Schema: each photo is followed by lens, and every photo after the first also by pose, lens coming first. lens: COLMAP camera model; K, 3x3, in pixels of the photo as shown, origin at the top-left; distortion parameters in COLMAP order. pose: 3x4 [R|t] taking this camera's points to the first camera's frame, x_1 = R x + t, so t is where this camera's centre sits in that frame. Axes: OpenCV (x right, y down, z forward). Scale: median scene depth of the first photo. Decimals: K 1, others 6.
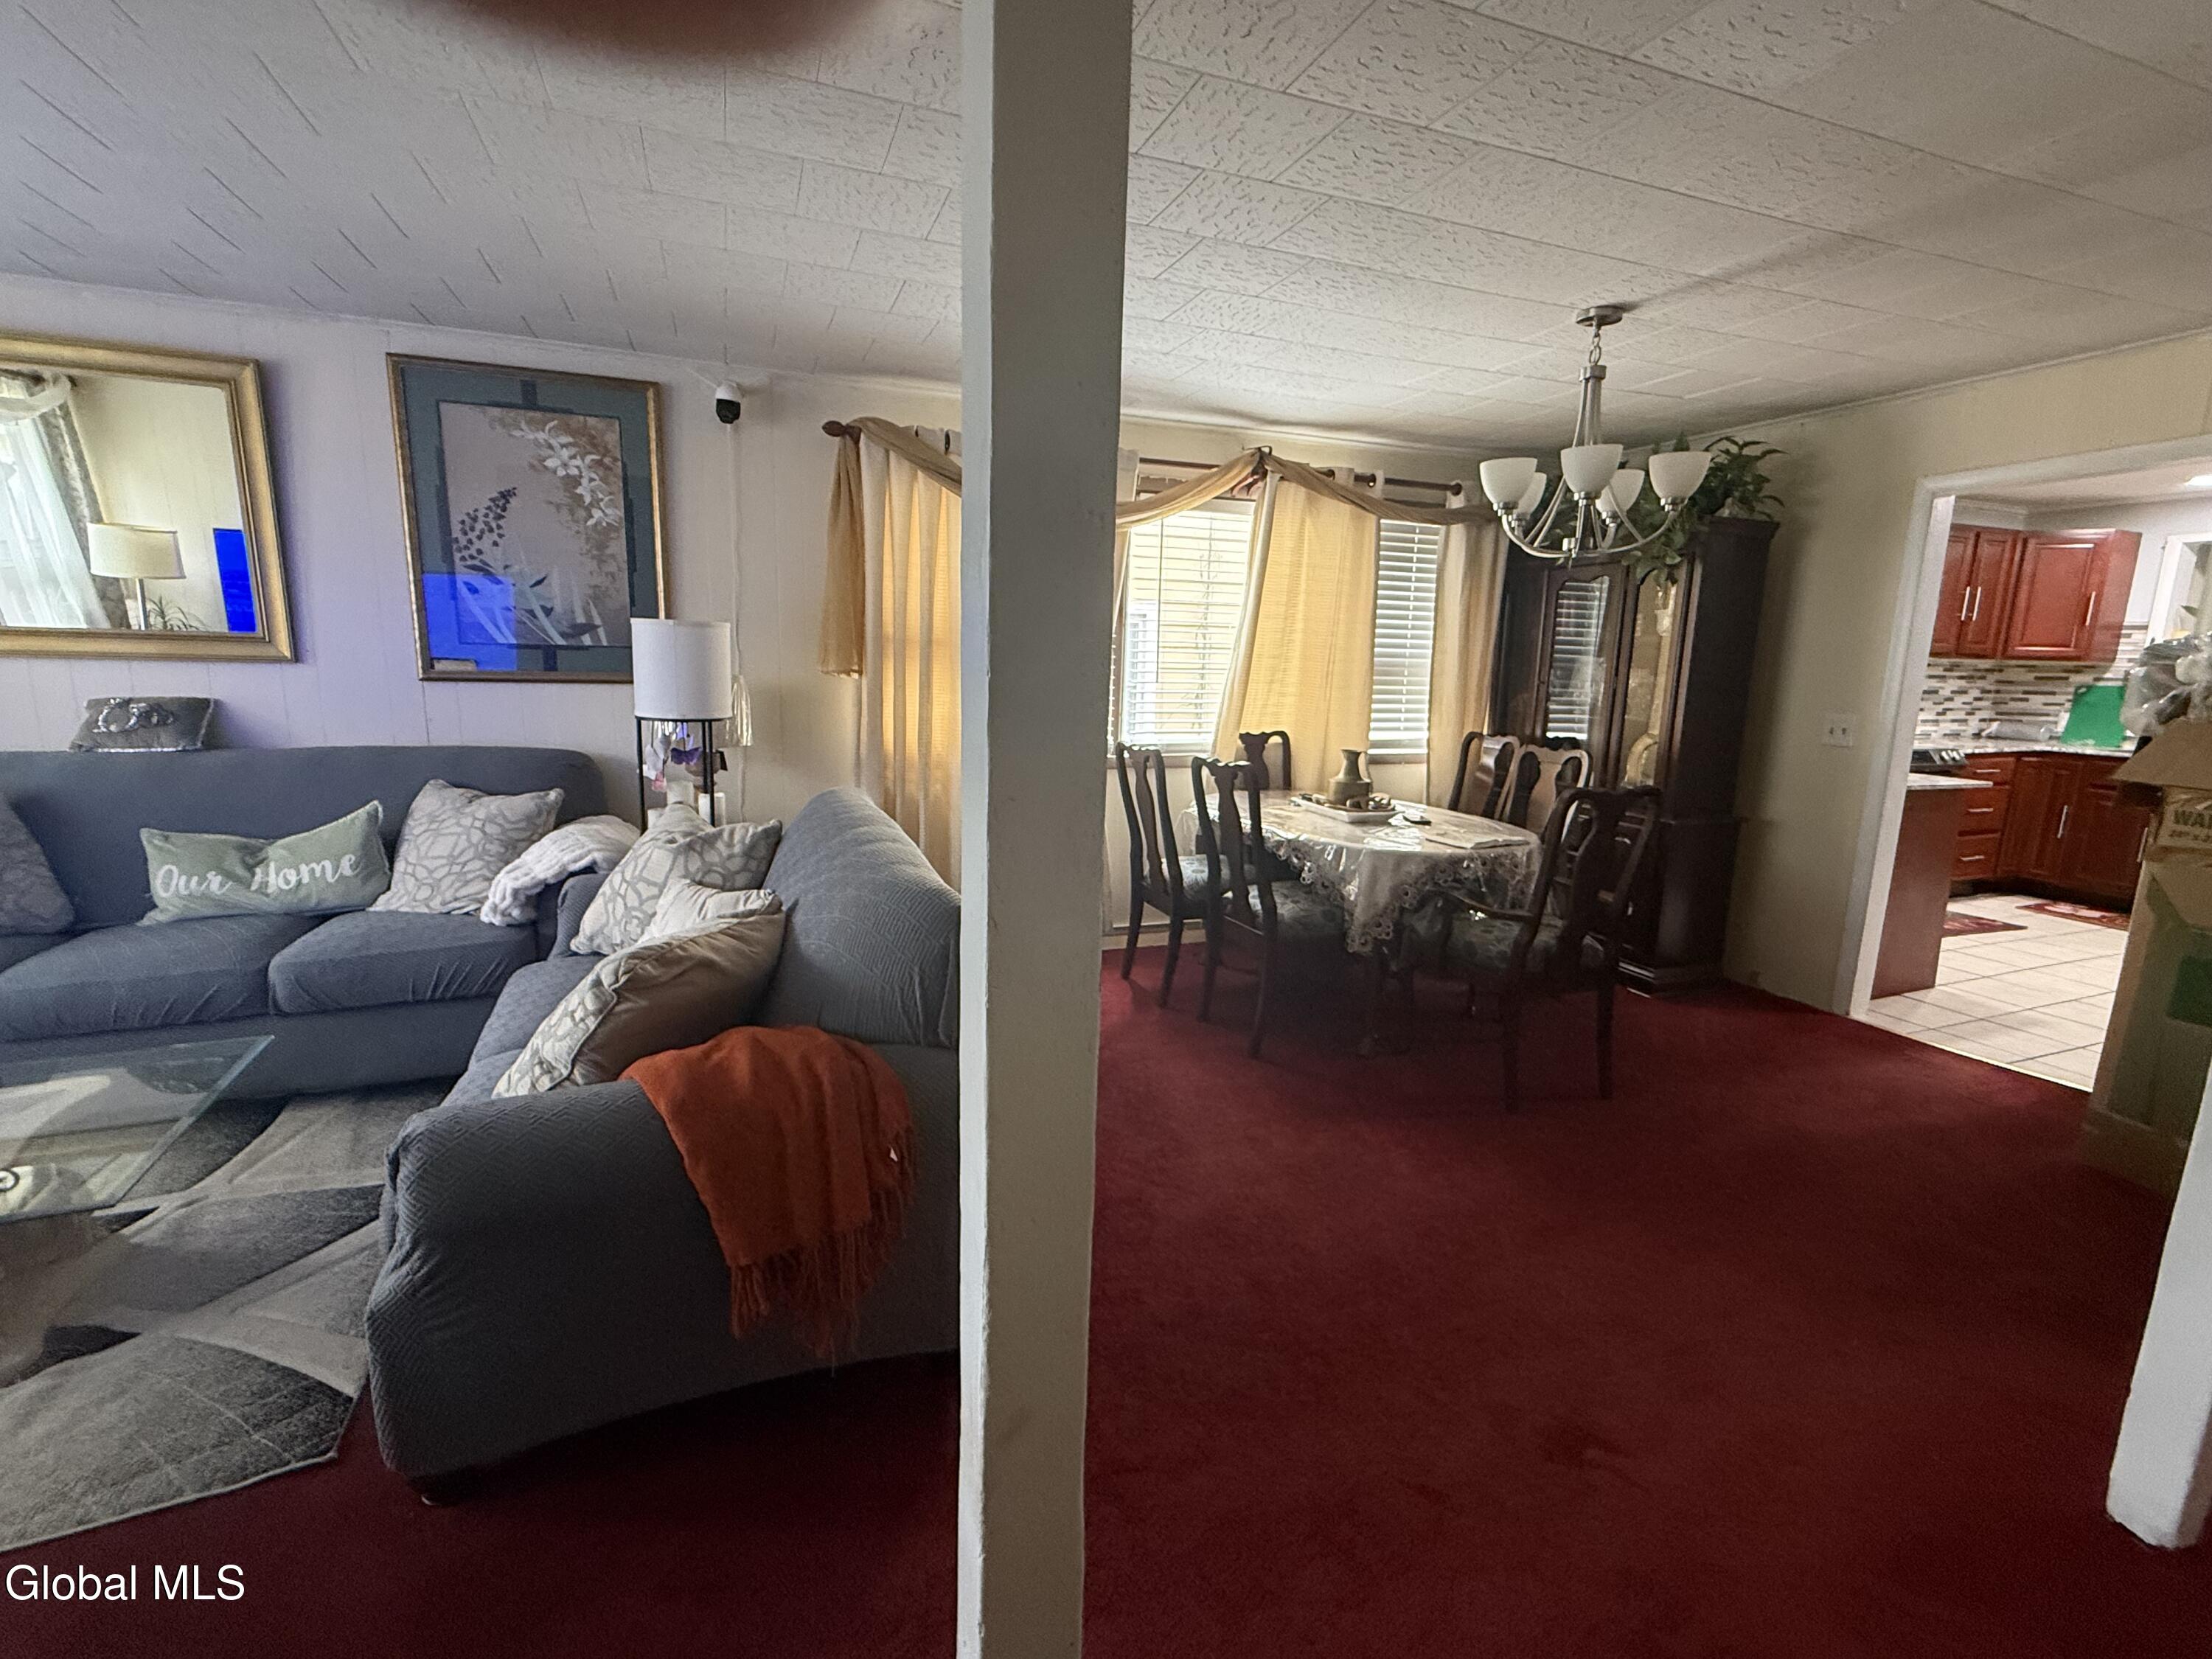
lens RADIAL K [[979.6, 0, 1113.3], [0, 979.6, 826.1], [0, 0, 1]] dist [0.000161, -0.000408]
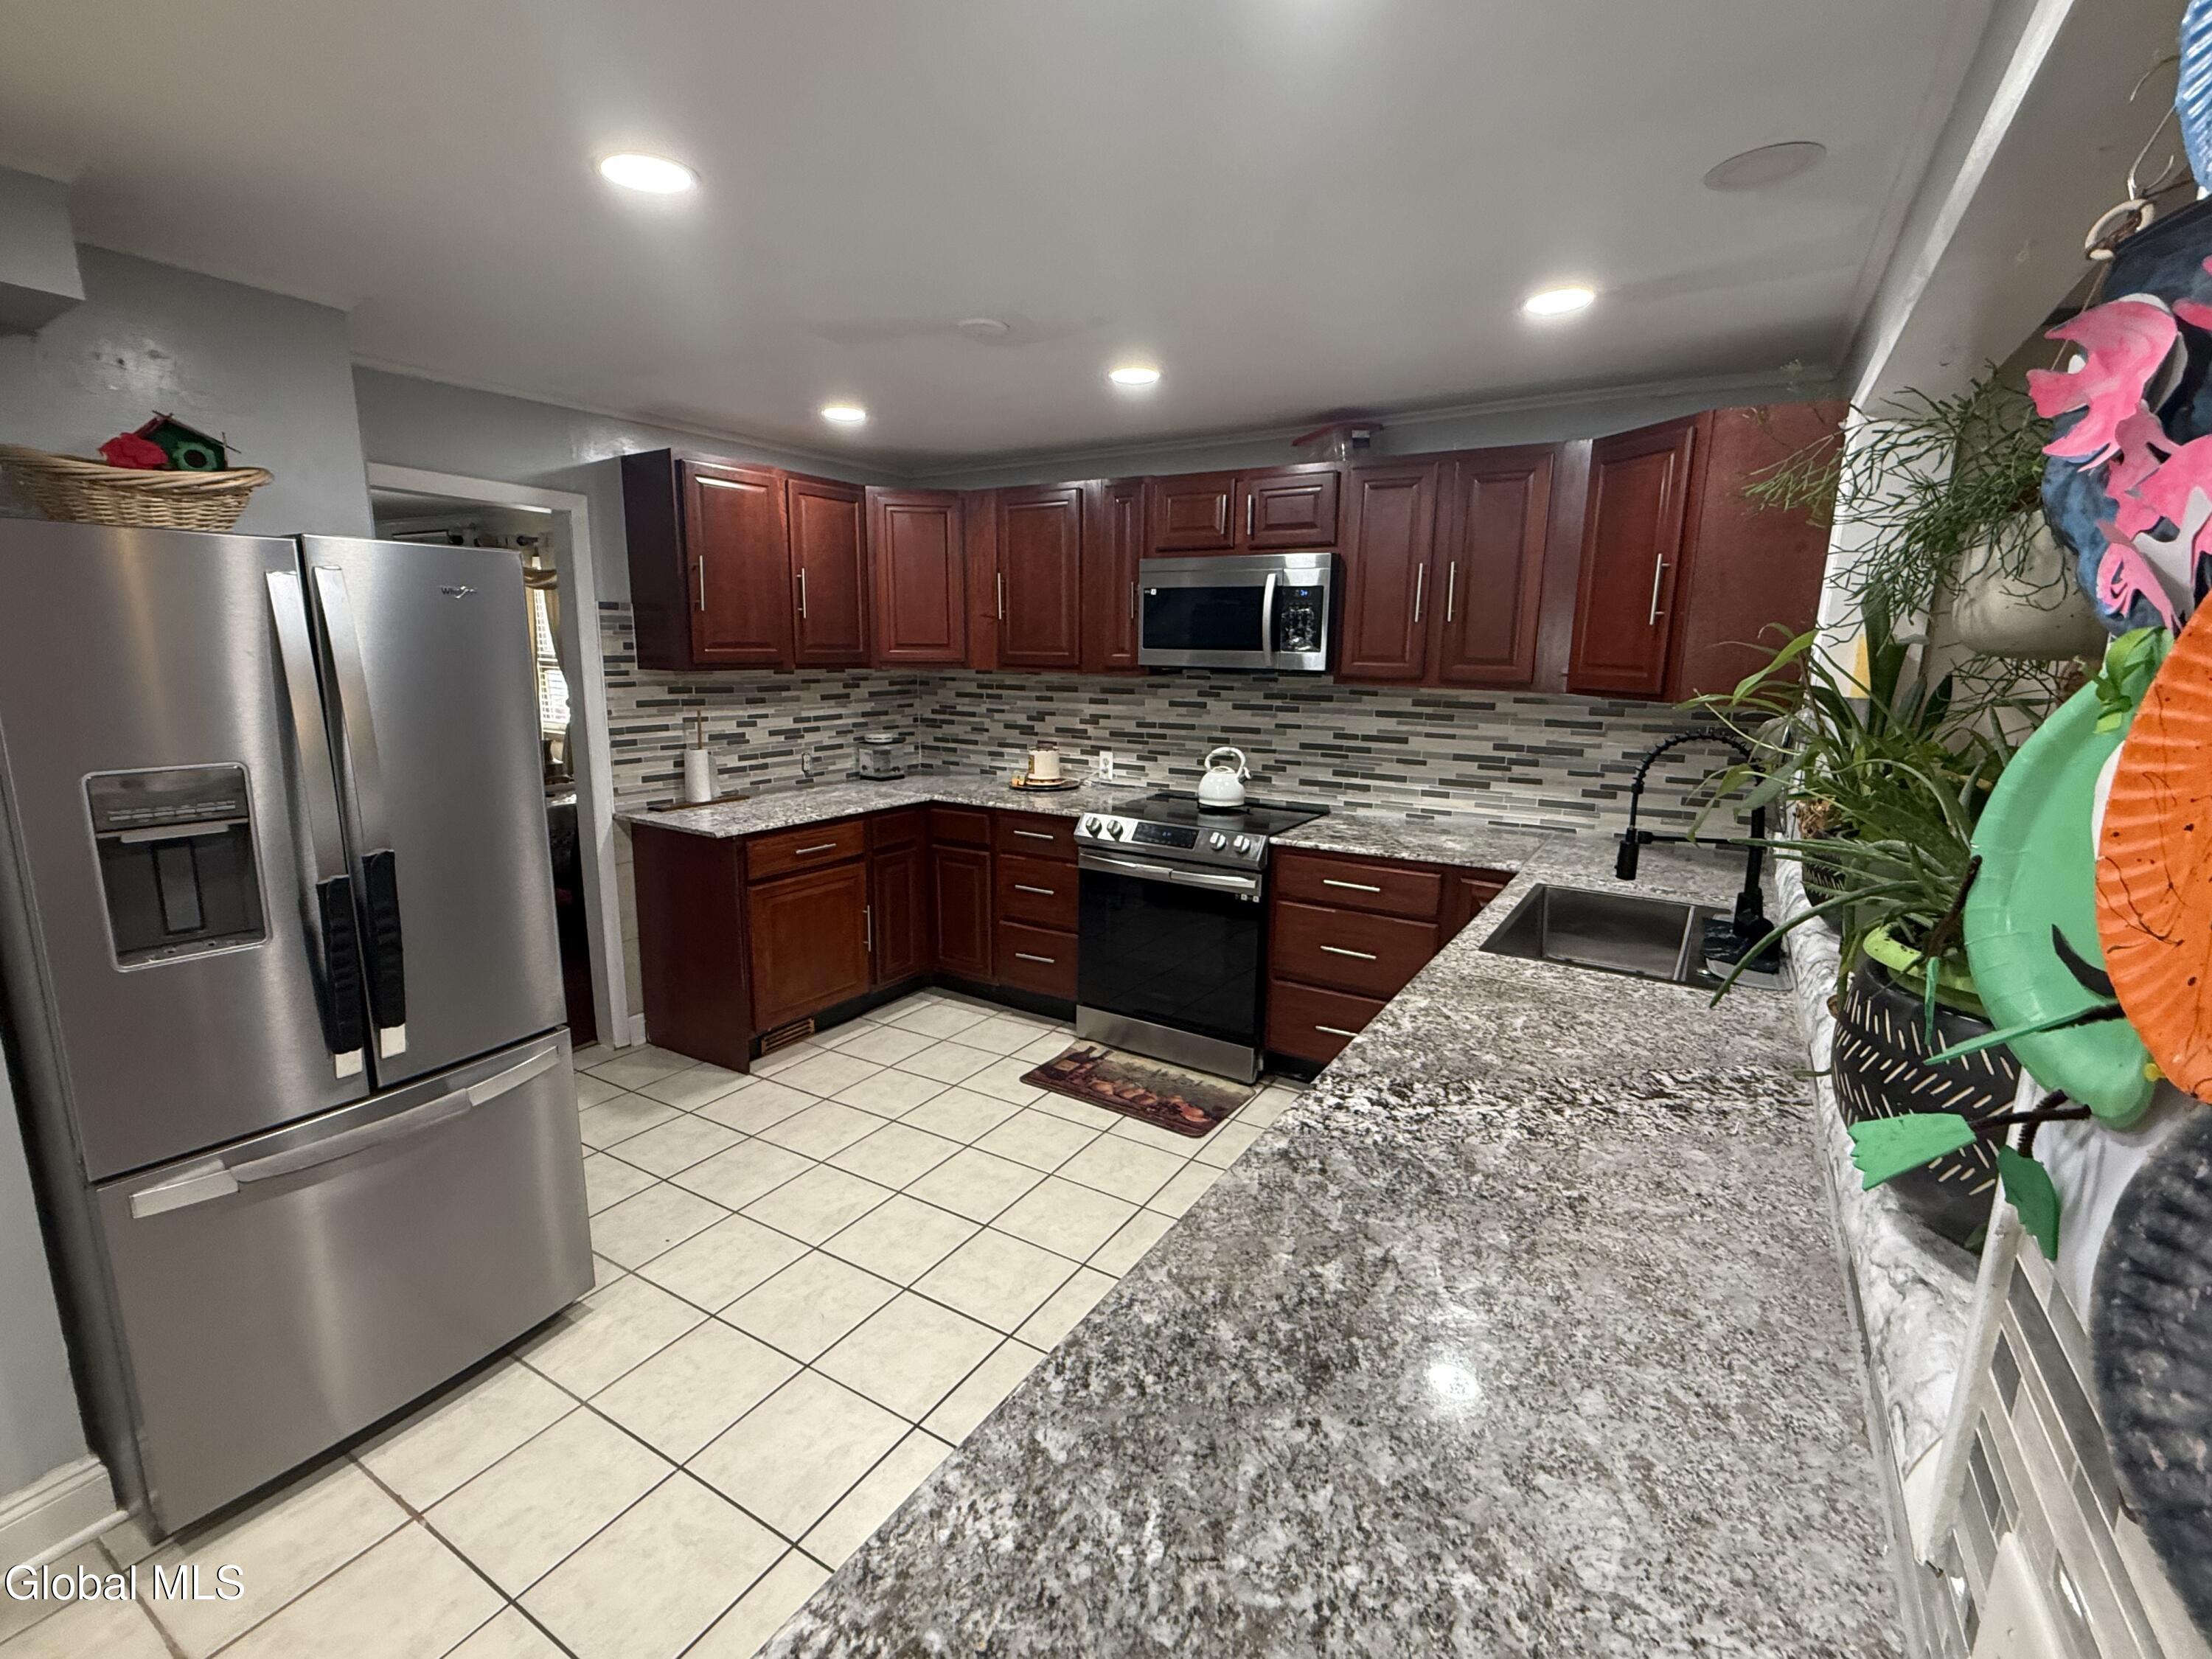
lens RADIAL K [[986.7, 0, 1102.3], [0, 986.7, 832.1], [0, 0, 1]] dist [0.001972, 0.000145]
pose [[0.613538, 0.140148, -0.777129, 1.101768], [-0.150124, 0.986878, 0.059453, -0.086302], [0.775263, 0.080189, 0.626527, 0.460349]]
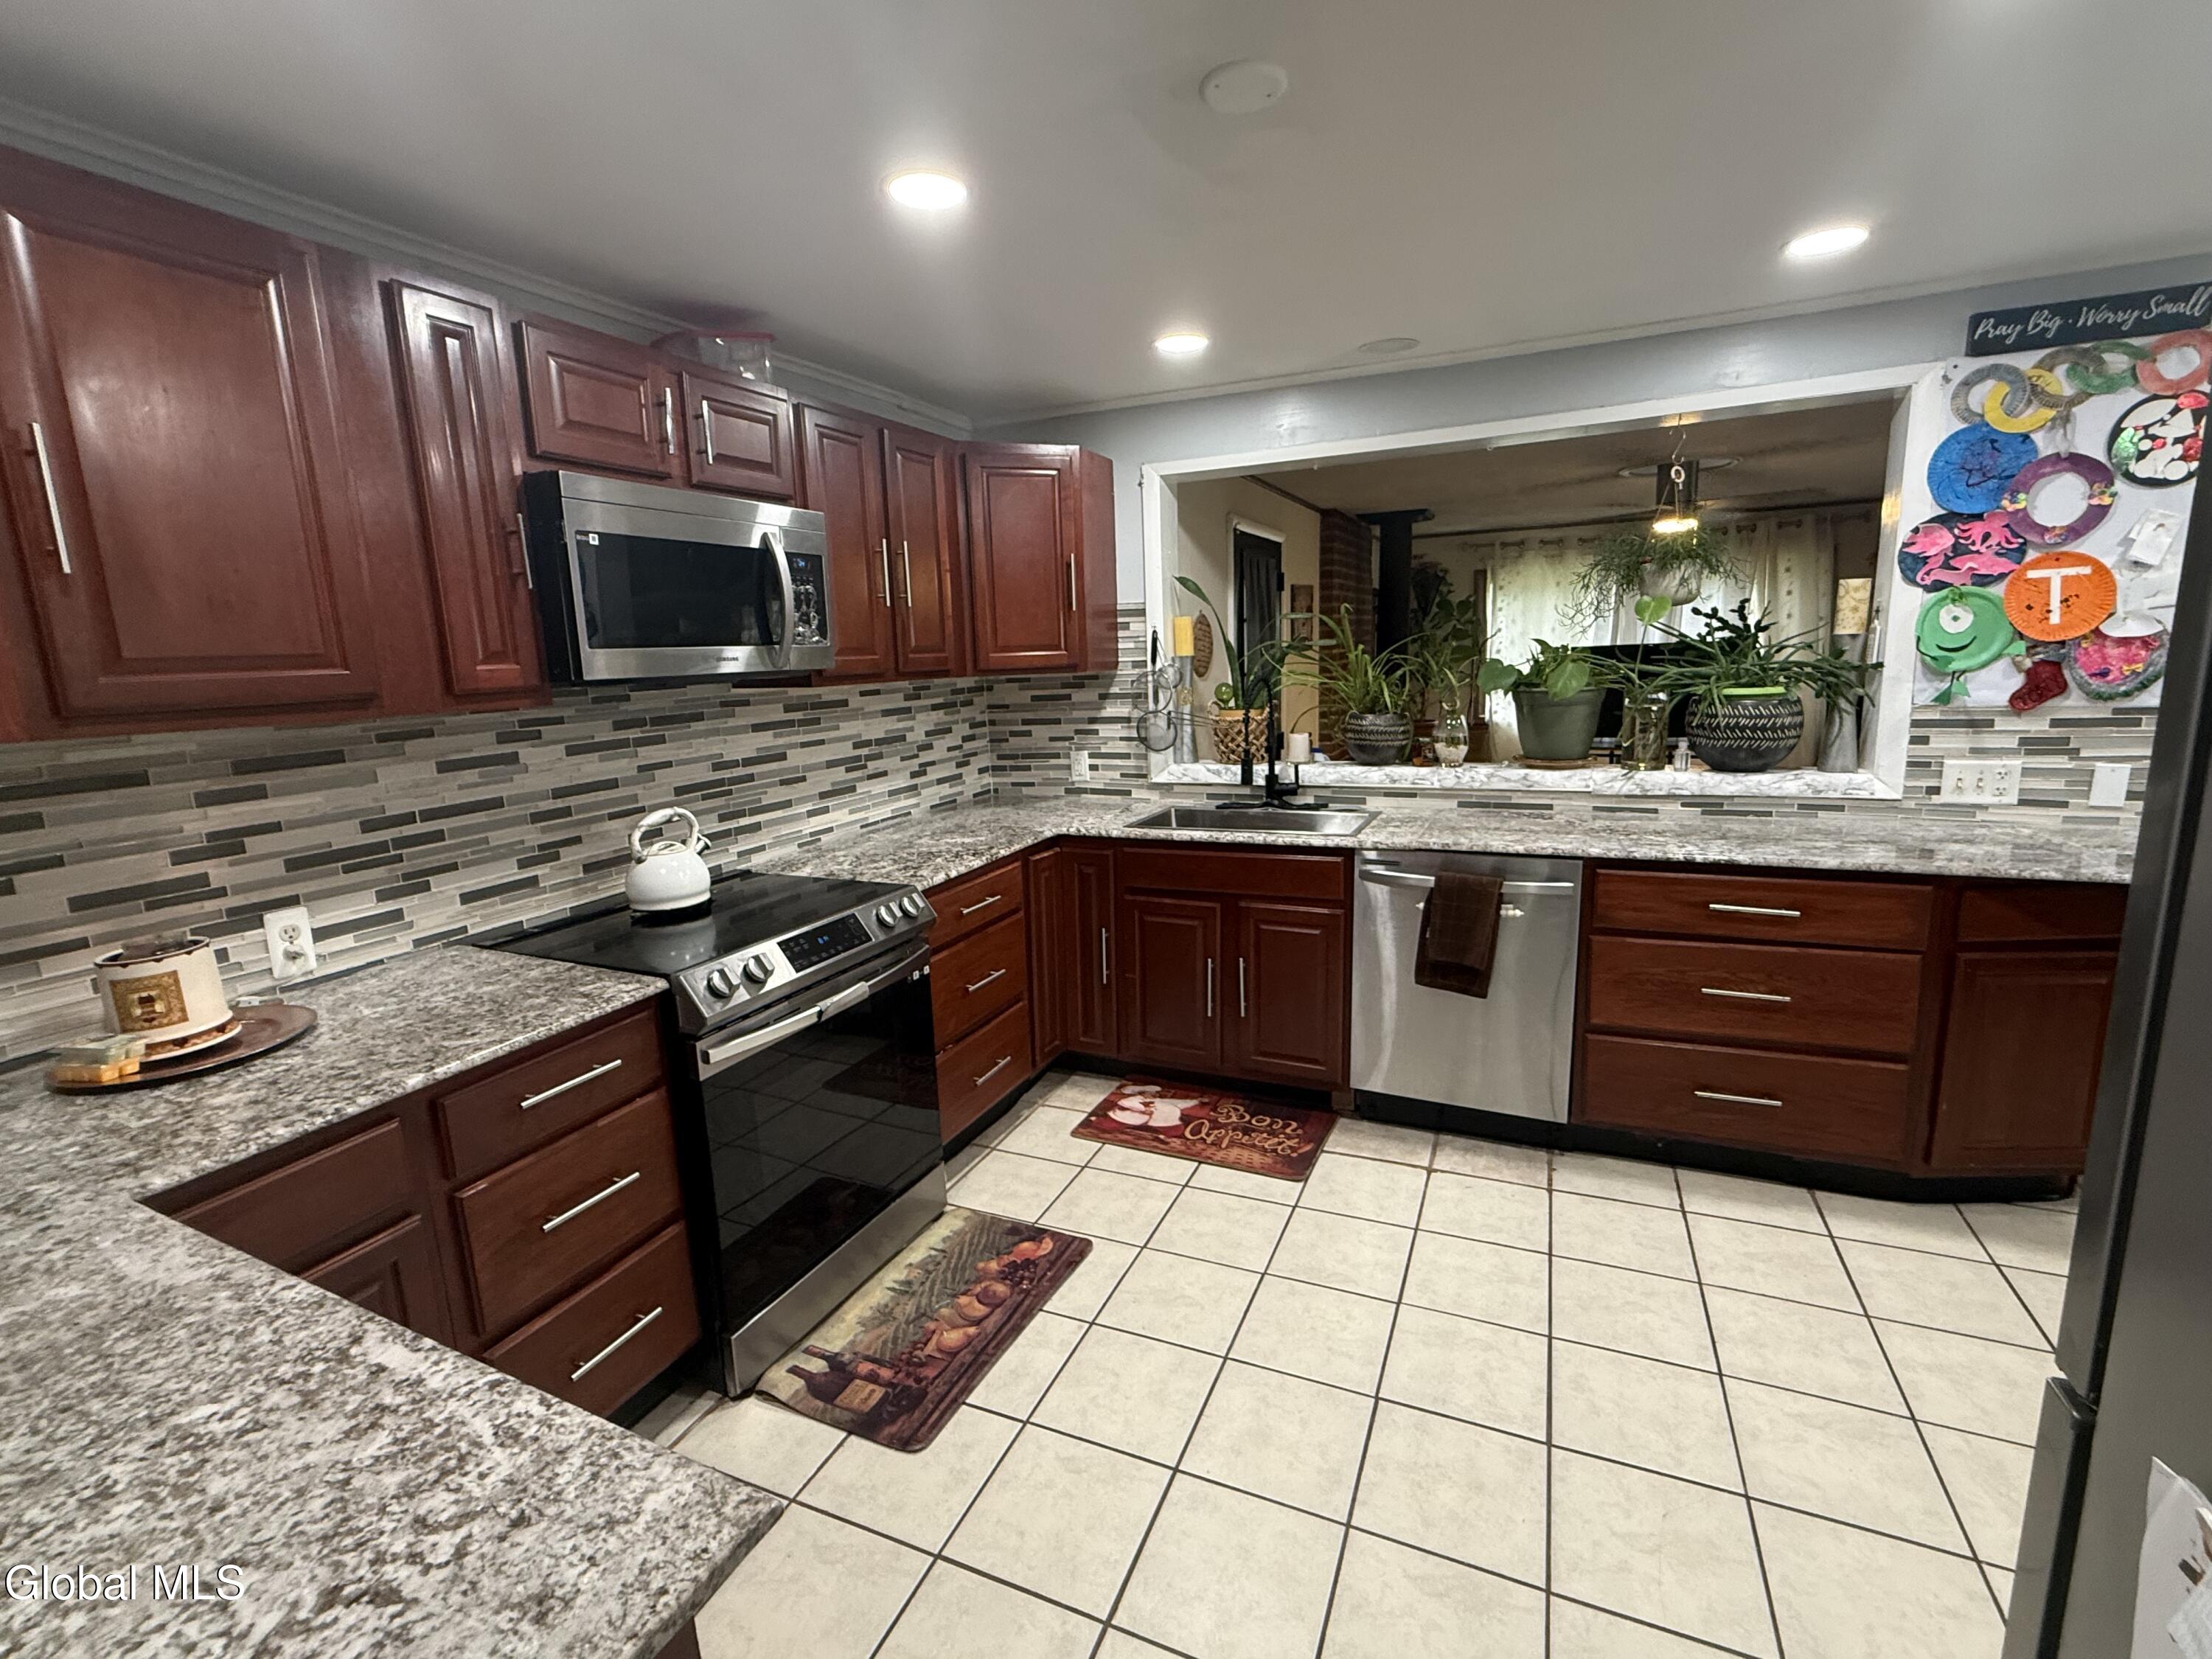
lens RADIAL K [[986.7, 0, 1102.3], [0, 986.7, 832.1], [0, 0, 1]] dist [0.001972, 0.000145]
pose [[0.707400, -0.173787, 0.685116, 0.525711], [0.178877, 0.981765, 0.064340, -0.099651], [-0.683804, 0.077037, 0.725587, 0.518071]]
